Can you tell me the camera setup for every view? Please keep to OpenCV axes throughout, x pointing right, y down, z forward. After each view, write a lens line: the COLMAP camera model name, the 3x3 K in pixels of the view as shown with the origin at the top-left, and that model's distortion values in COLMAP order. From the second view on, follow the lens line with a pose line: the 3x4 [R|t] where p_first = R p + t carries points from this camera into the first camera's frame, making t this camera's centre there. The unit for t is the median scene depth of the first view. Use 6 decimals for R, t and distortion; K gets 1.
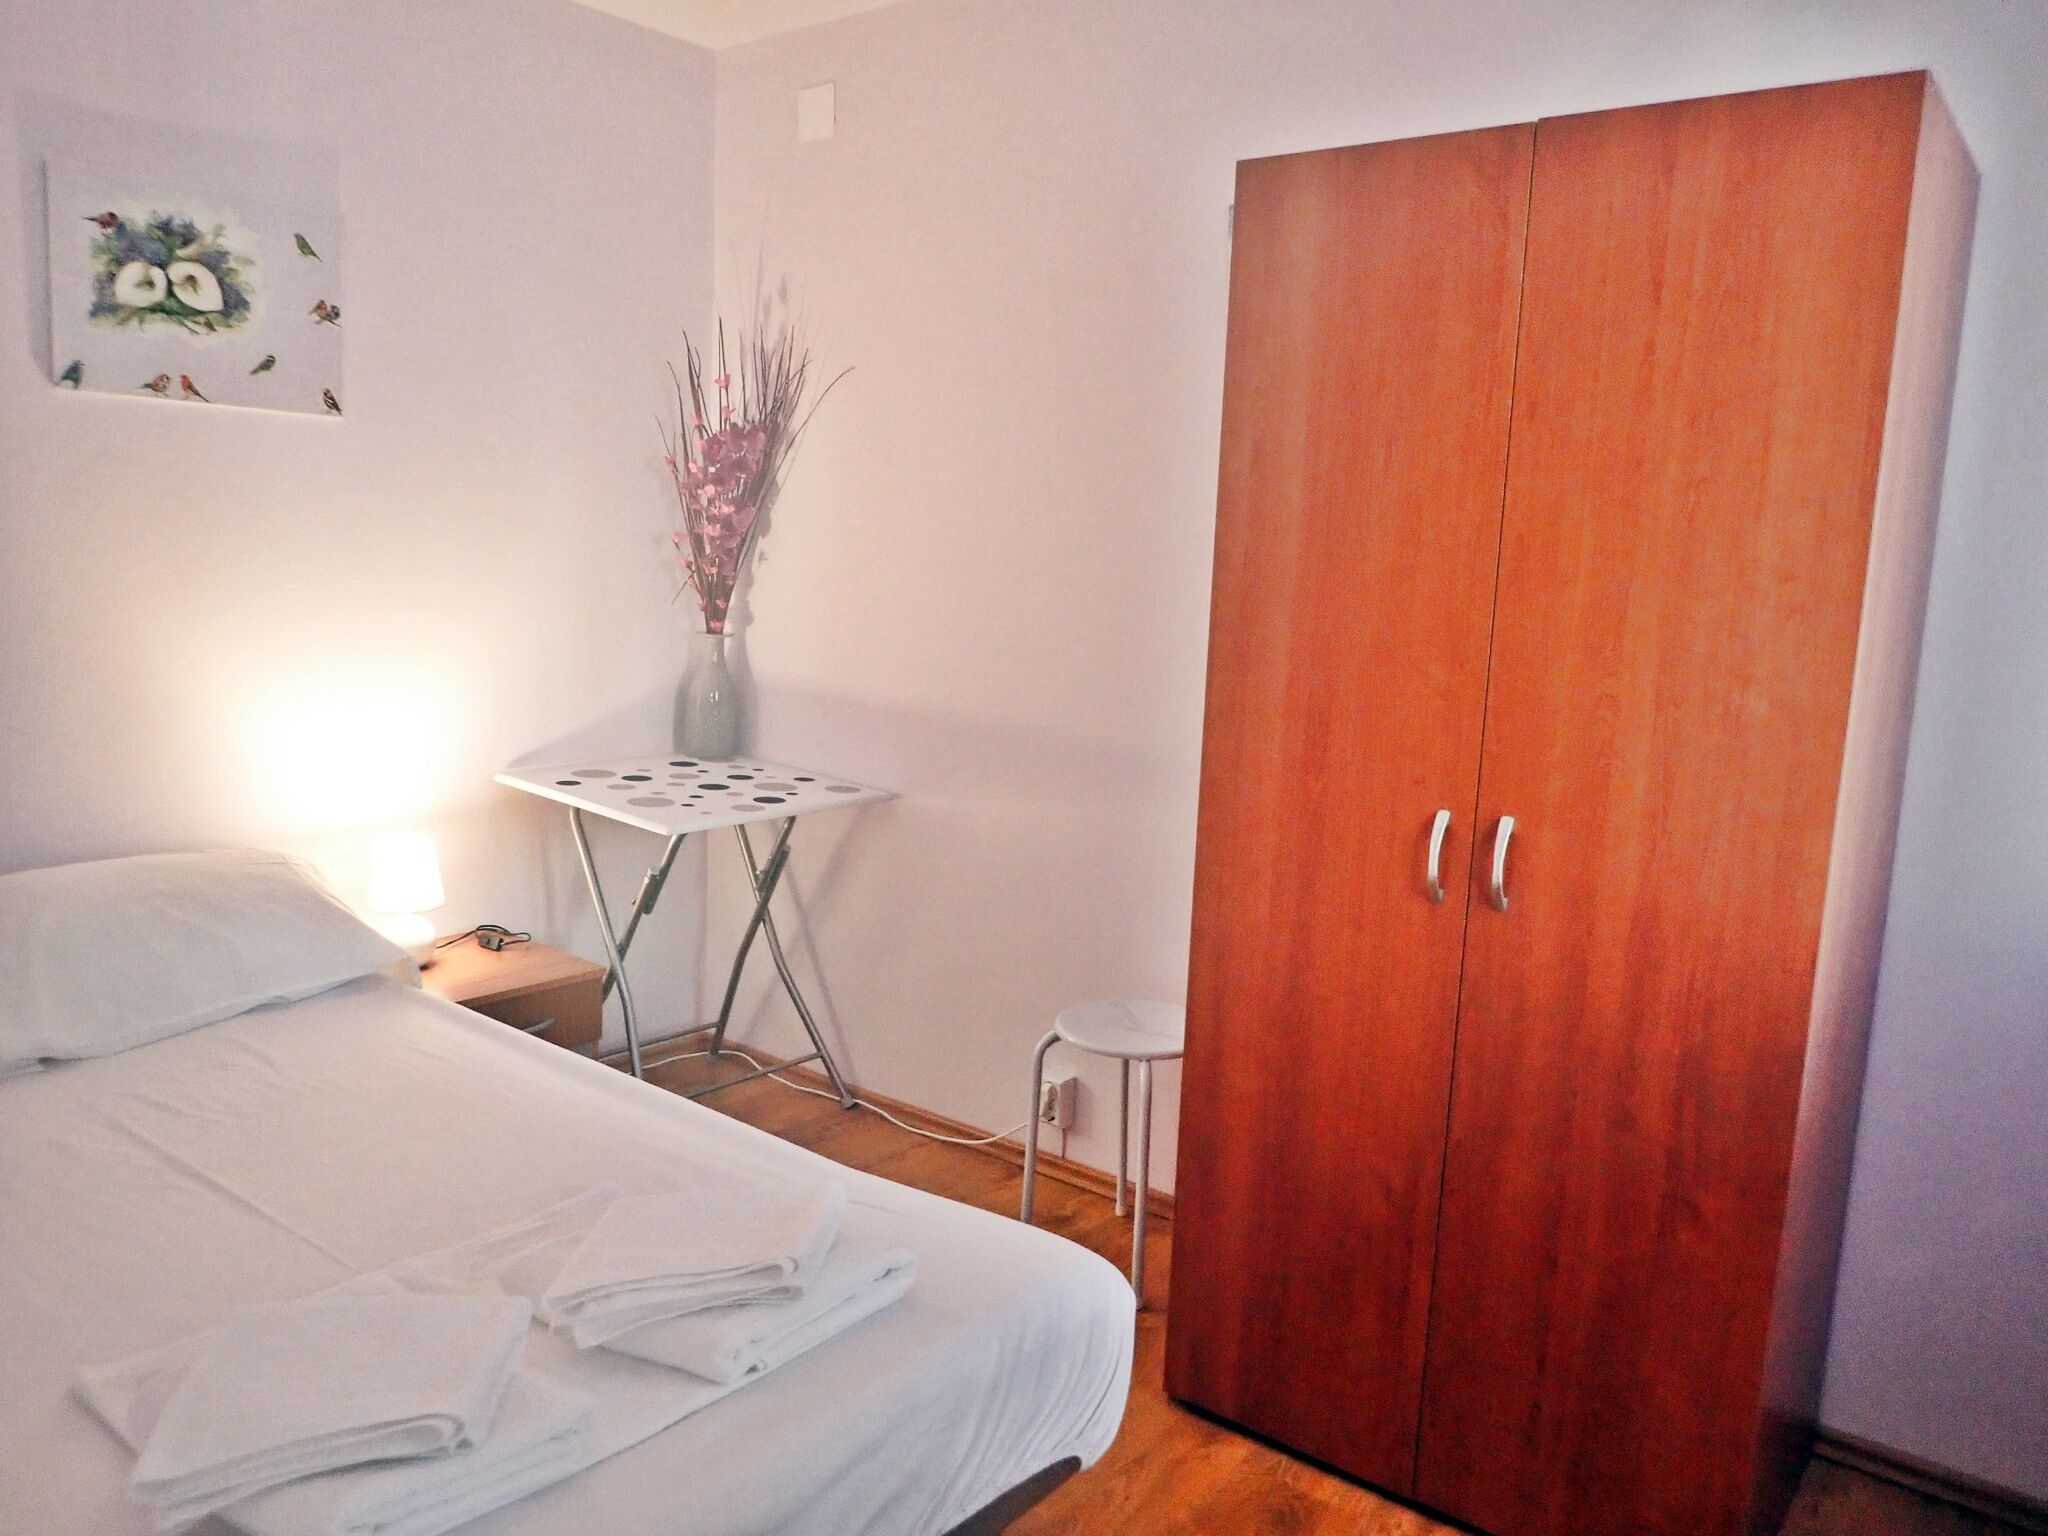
lens RADIAL K [[1507.6, 0, 1024.6], [0, 1507.6, 769.4], [0, 0, 1]] dist [-0.002882, -0.000768]
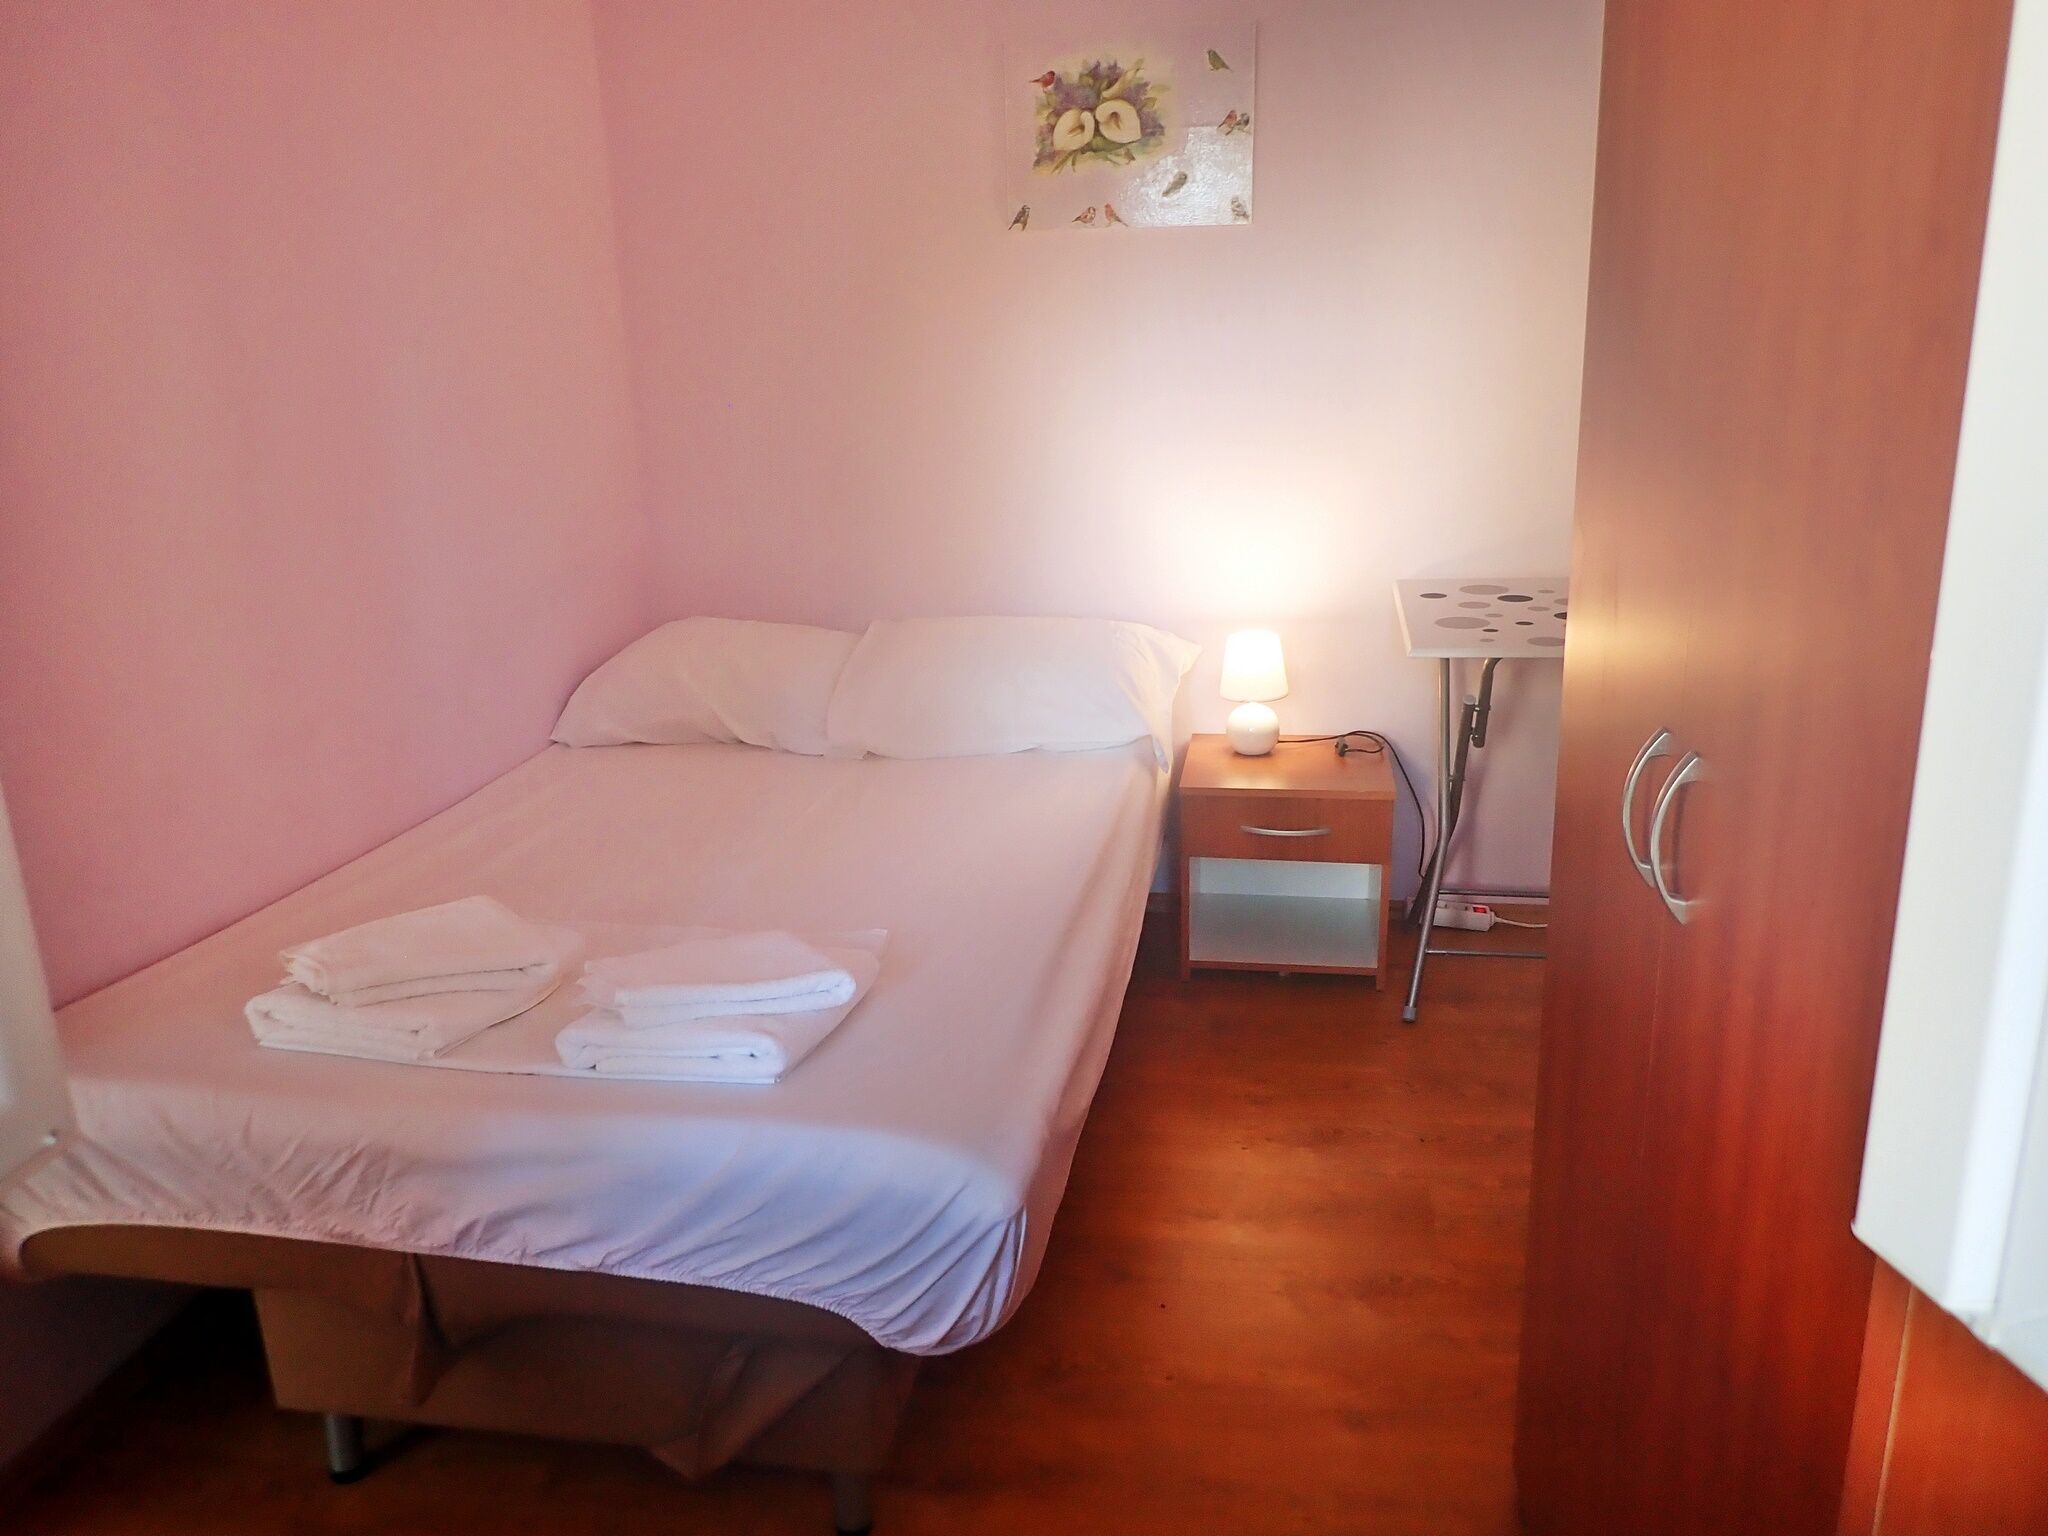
lens RADIAL K [[1507.6, 0, 1026.2], [0, 1507.6, 766.2], [0, 0, 1]] dist [-0.002882, -0.000768]
pose [[0.483320, 0.177482, -0.857264, 0.480659], [-0.082106, 0.984107, 0.157452, -0.016228], [0.871585, -0.005714, 0.490211, 0.384903]]
